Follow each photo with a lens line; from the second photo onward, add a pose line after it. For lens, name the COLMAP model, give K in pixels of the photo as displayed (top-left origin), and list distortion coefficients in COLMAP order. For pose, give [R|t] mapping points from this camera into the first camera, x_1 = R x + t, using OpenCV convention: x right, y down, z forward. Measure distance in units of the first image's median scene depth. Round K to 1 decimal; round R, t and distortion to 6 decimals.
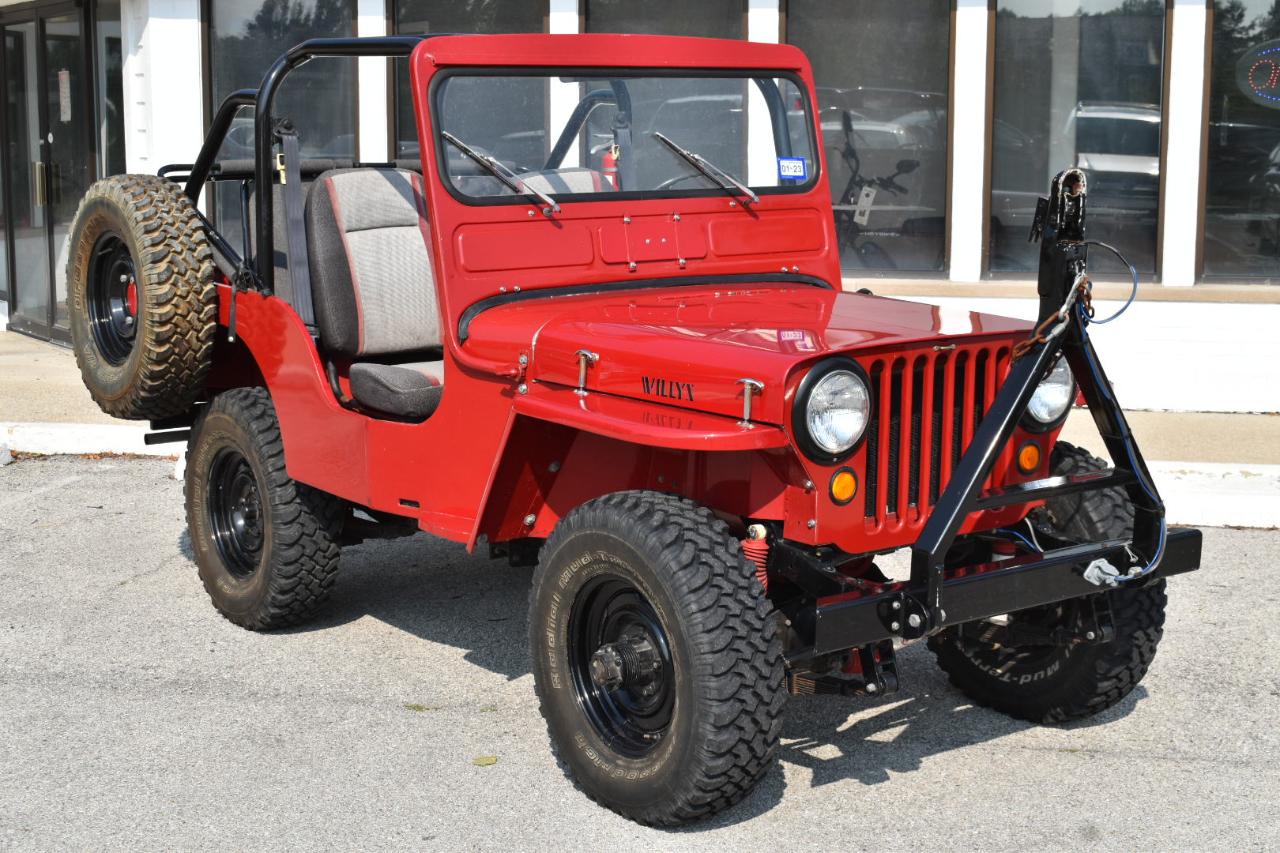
lens RADIAL K [[1941.7, 0, 640.0], [0, 1941.7, 426.5], [0, 0, 1]] dist [-0.007606, -0.058141]
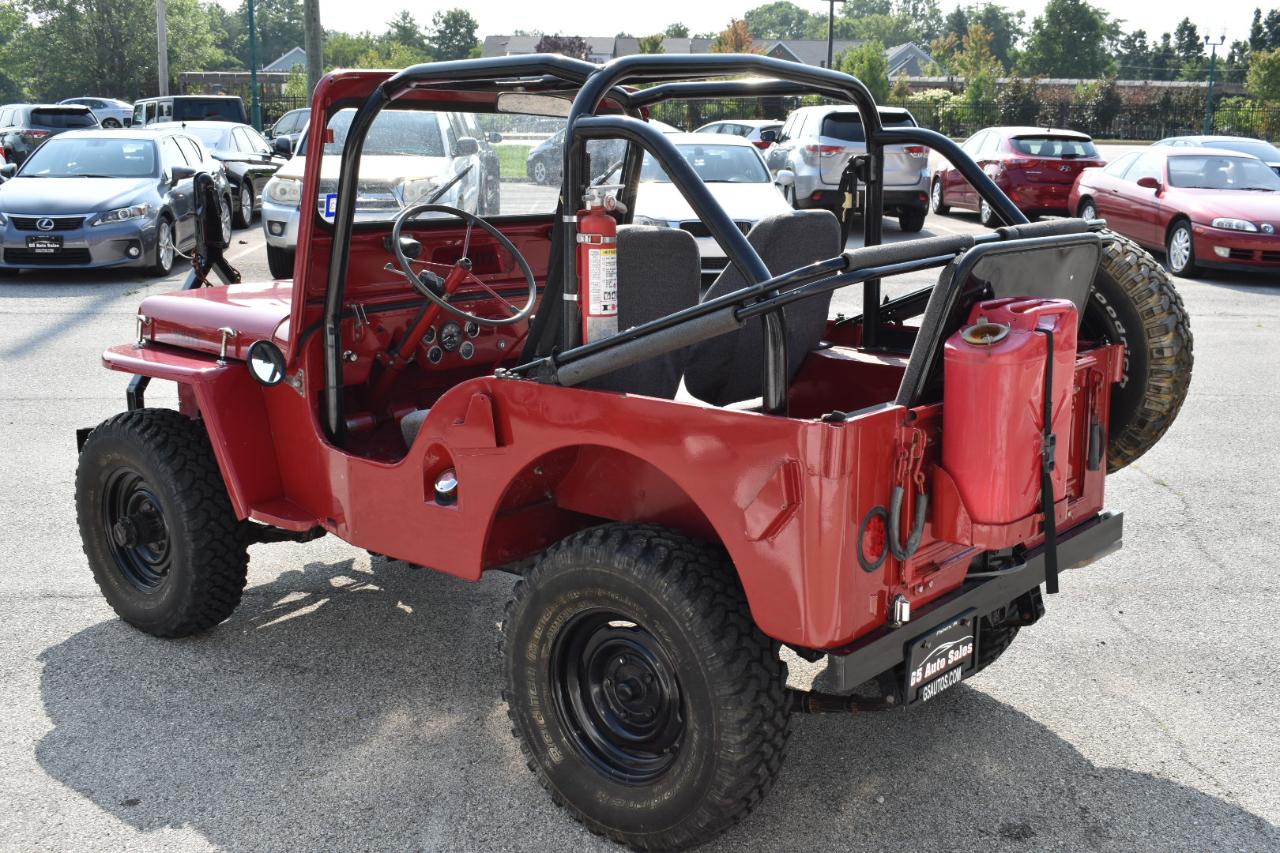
lens RADIAL K [[1335.4, 0, 643.3], [0, 1335.4, 426.1], [0, 0, 1]] dist [-0.026944, -0.008349]
pose [[-0.970778, 0.039362, -0.236729, 0.102116], [-0.050759, 0.930459, 0.362864, -0.301240], [0.234549, 0.364277, -0.901271, 1.816725]]
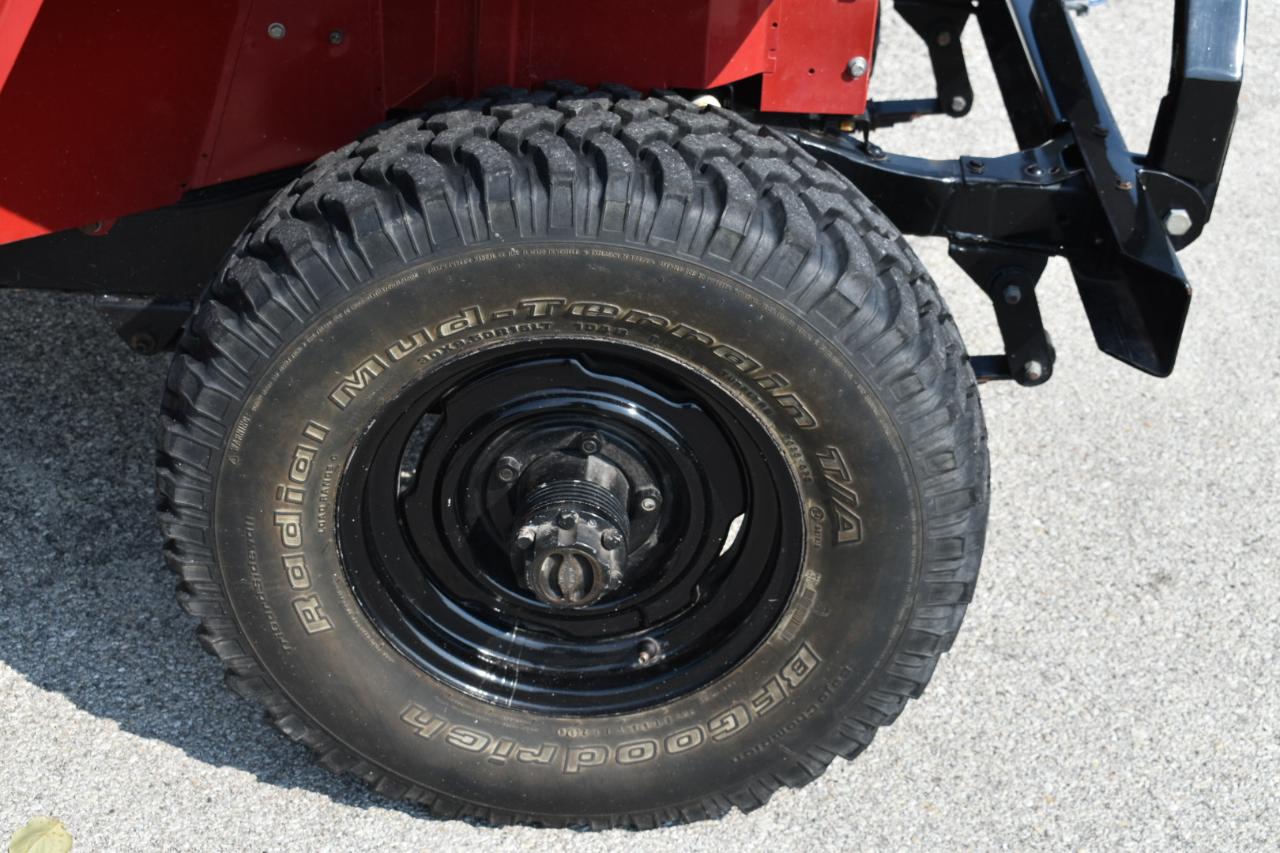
lens RADIAL K [[1941.7, 0, 640.0], [0, 1941.7, 426.5], [0, 0, 1]] dist [-0.007606, -0.058141]
pose [[0.606925, -0.395374, 0.689436, -0.229341], [0.081149, 0.893773, 0.441118, -0.063028], [-0.790605, -0.211779, 0.574537, 0.647313]]
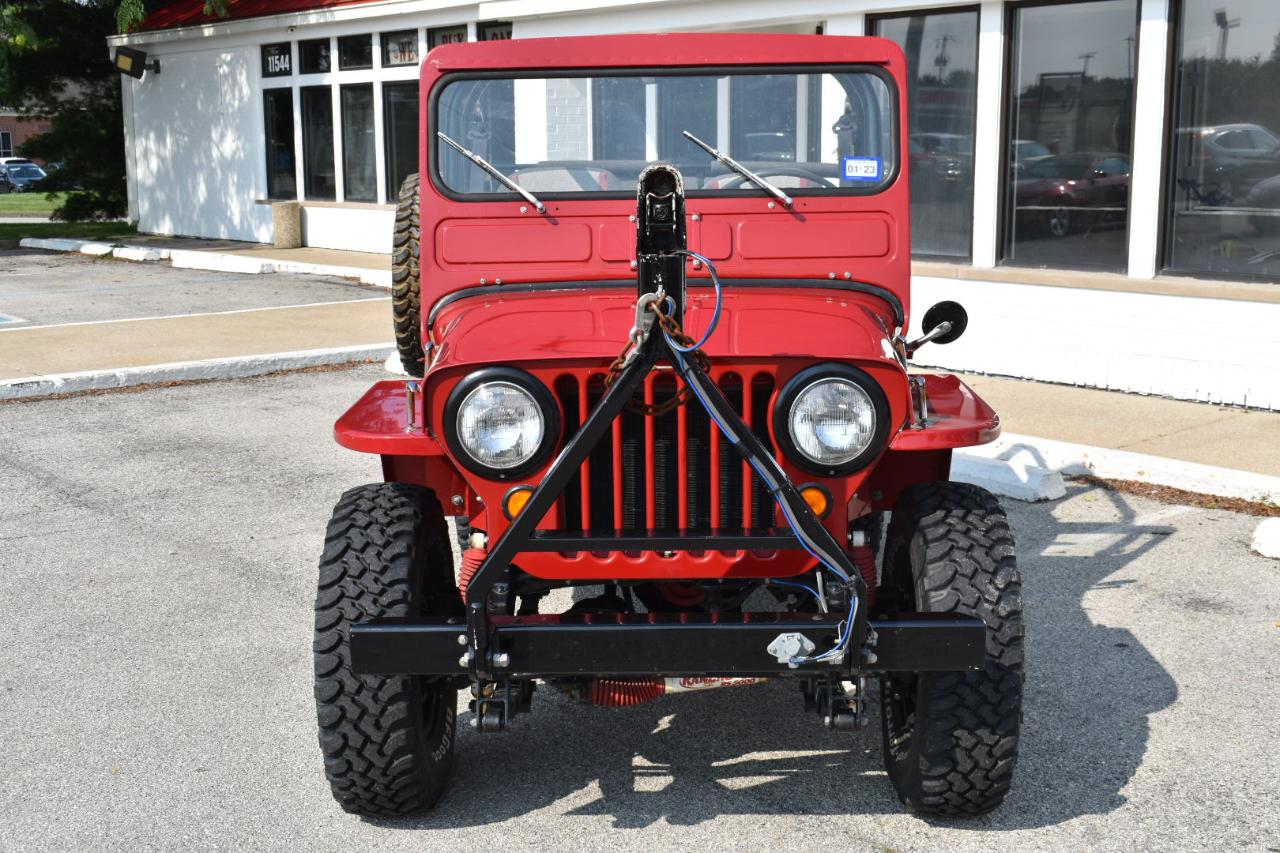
lens RADIAL K [[1563.2, 0, 640.0], [0, 1563.2, 426.5], [0, 0, 1]] dist [-0.019382, -0.028639]
pose [[0.794513, 0.101885, -0.598638, 0.502743], [-0.086056, 0.994766, 0.055091, -0.045111], [0.601118, 0.007746, 0.799123, 0.363720]]
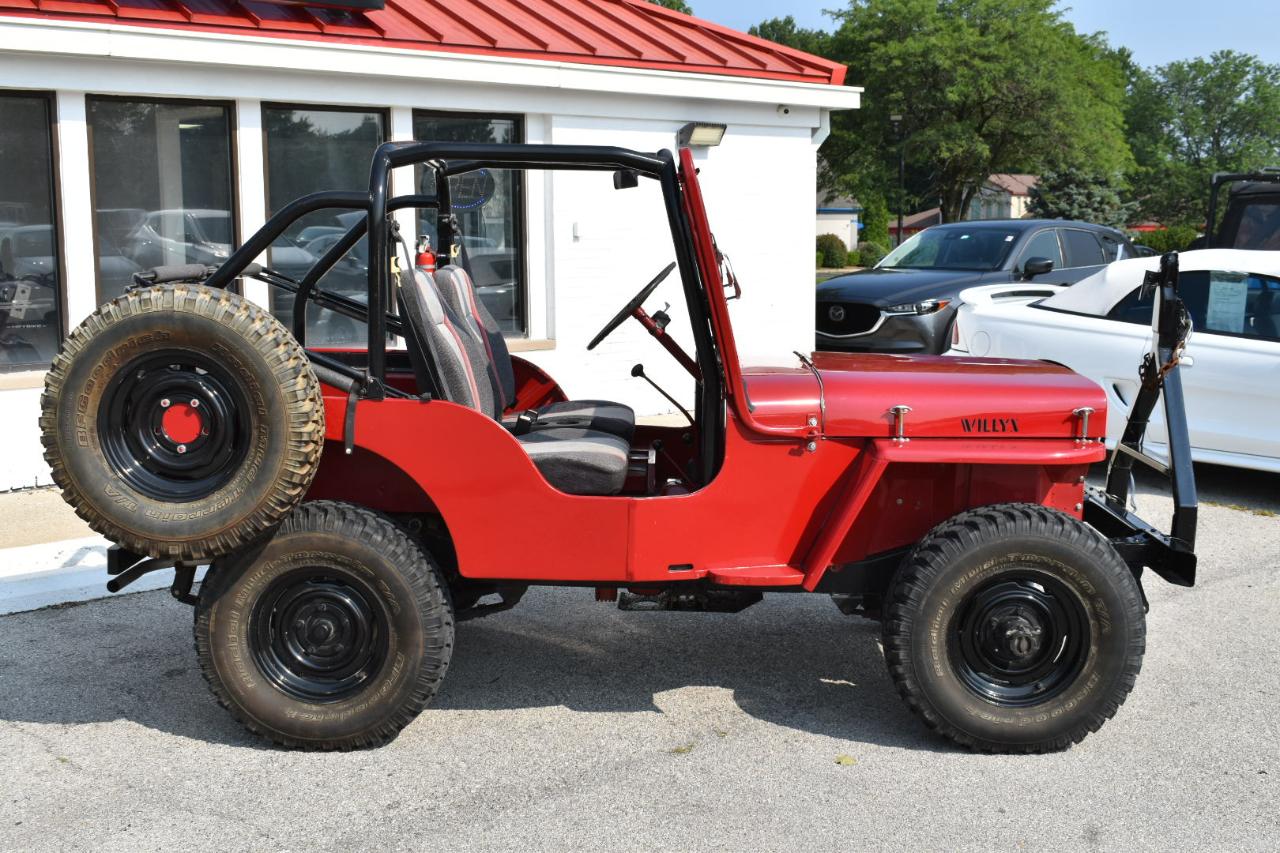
lens RADIAL K [[1492.3, 0, 647.7], [0, 1492.3, 429.6], [0, 0, 1]] dist [-0.012250, -0.028381]
pose [[0.597261, -0.113359, 0.793996, -0.794521], [0.128006, 0.990745, 0.045160, -0.078776], [-0.791767, 0.074664, 0.606243, 0.493447]]
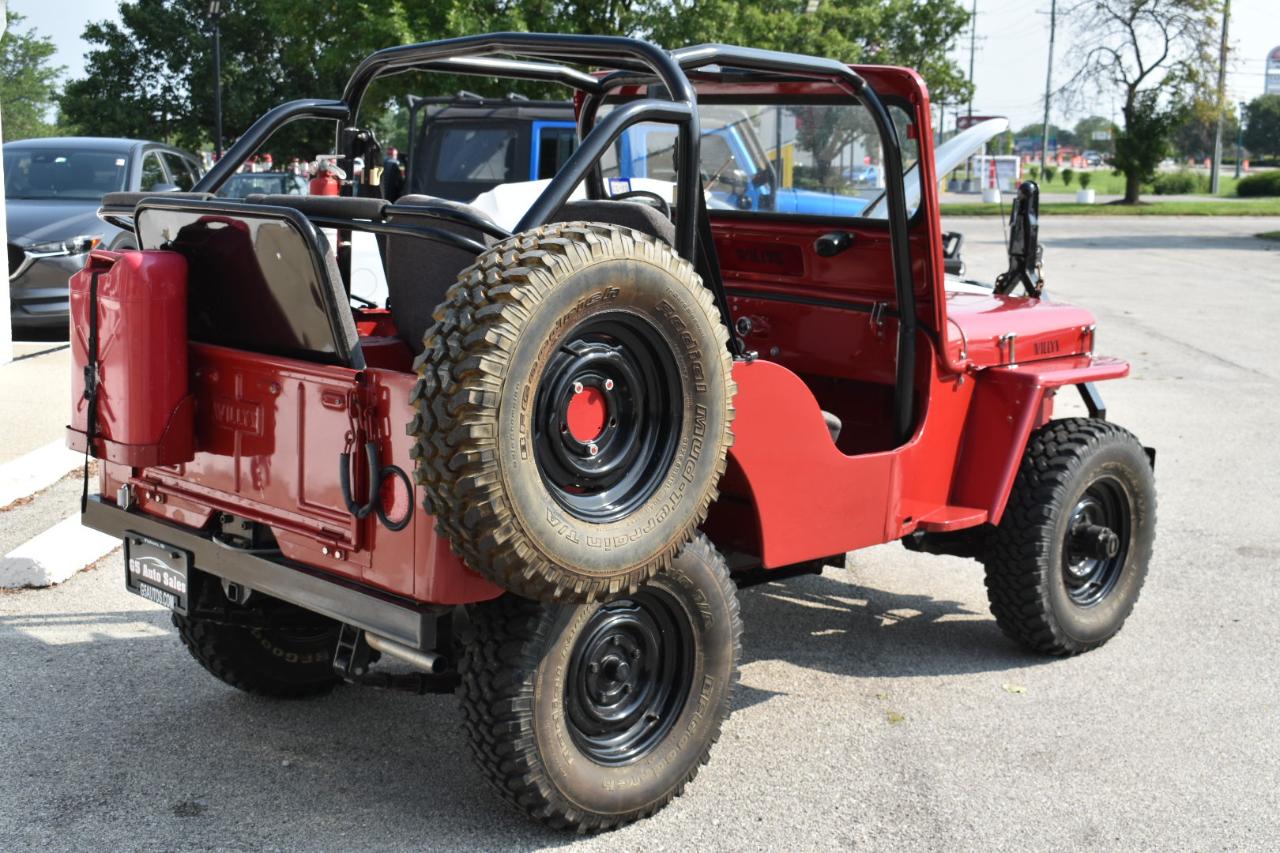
lens RADIAL K [[1677.3, 0, 686.2], [0, 1677.3, 426.4], [0, 0, 1]] dist [0.000409, -0.001585]
pose [[-0.173422, -0.161408, 0.971531, -0.951104], [0.135703, 0.973152, 0.185901, -0.189742], [-0.975453, 0.164079, -0.146863, 1.233536]]
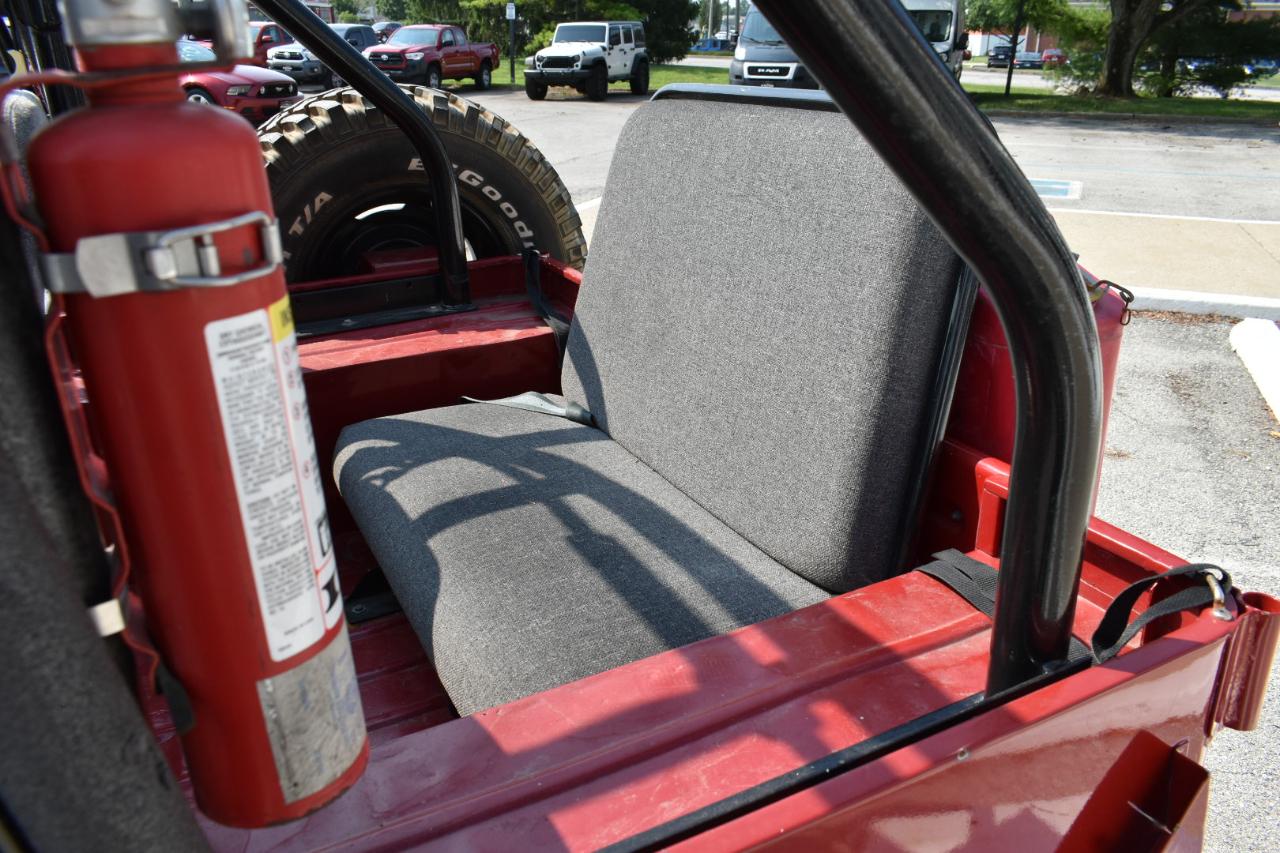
lens RADIAL K [[988.7, 0, 646.6], [0, 988.7, 423.6], [0, 0, 1]] dist [-0.014224, -0.002579]
pose [[-0.154961, 0.359569, -0.920161, 0.047906], [-0.153252, 0.911388, 0.381950, -0.189340], [0.975962, 0.200204, -0.086124, 1.313491]]
